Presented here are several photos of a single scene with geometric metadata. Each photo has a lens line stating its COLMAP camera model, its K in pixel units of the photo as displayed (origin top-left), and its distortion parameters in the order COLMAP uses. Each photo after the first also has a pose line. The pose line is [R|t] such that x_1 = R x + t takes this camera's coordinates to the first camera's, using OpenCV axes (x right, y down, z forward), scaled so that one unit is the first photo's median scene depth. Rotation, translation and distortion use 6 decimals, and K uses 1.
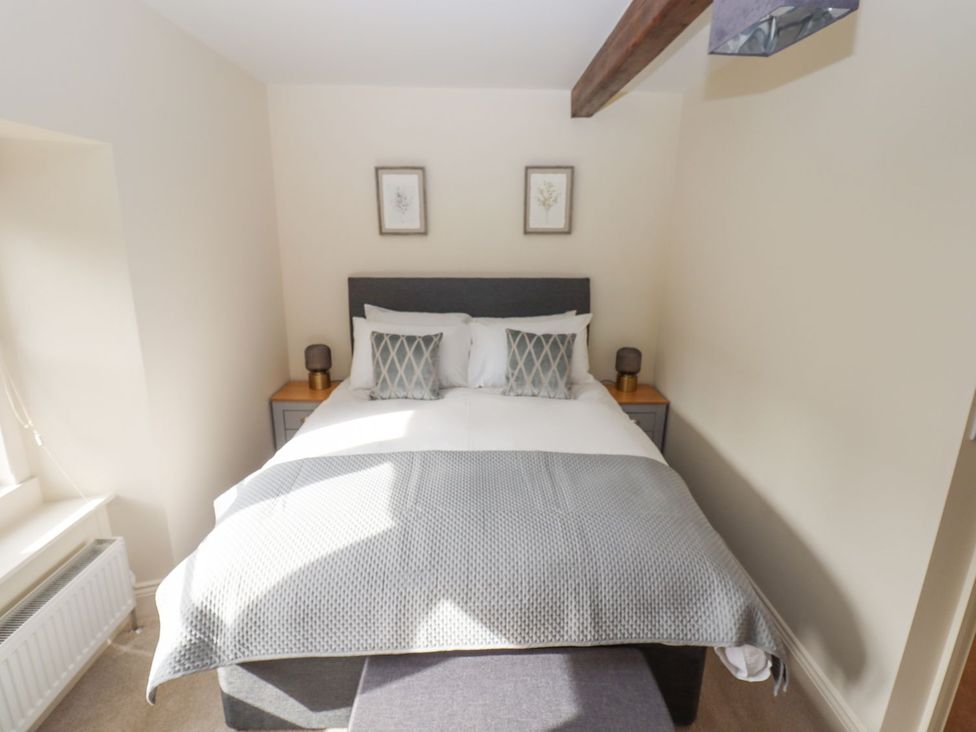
lens RADIAL K [[510.4, 0, 492.3], [0, 510.4, 365.5], [0, 0, 1]] dist [0.002175, -0.013871]
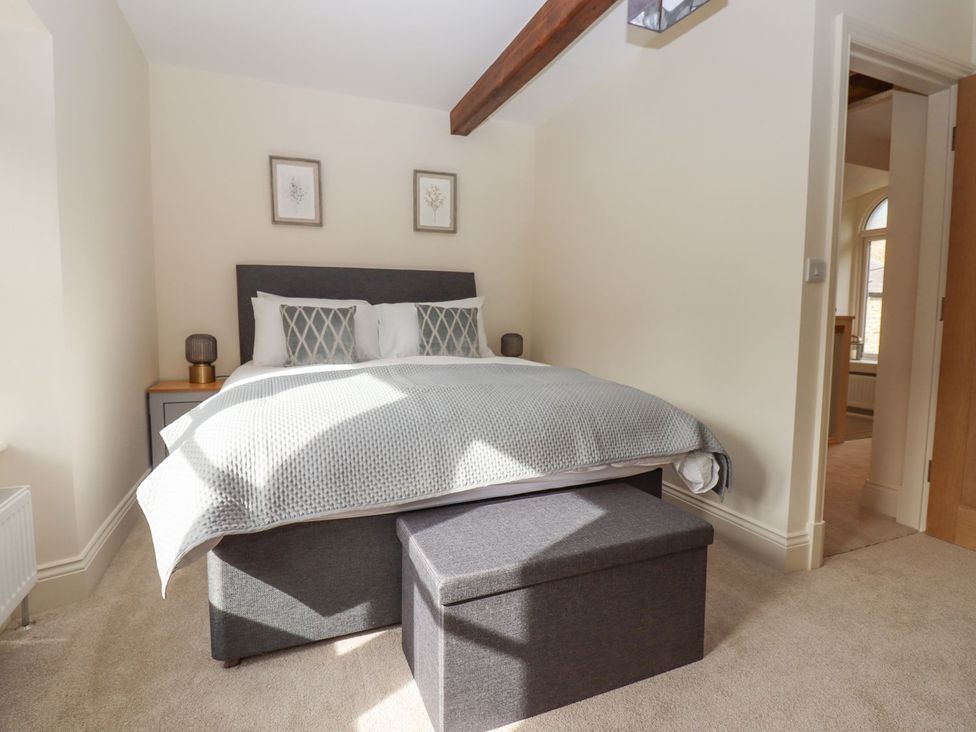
lens RADIAL K [[510.4, 0, 492.3], [0, 510.4, 365.5], [0, 0, 1]] dist [0.002175, -0.013871]
pose [[0.929998, -0.042523, 0.365096, -0.227446], [0.101121, 0.984557, -0.142909, 0.232725], [-0.353381, 0.169824, 0.919936, -0.017426]]
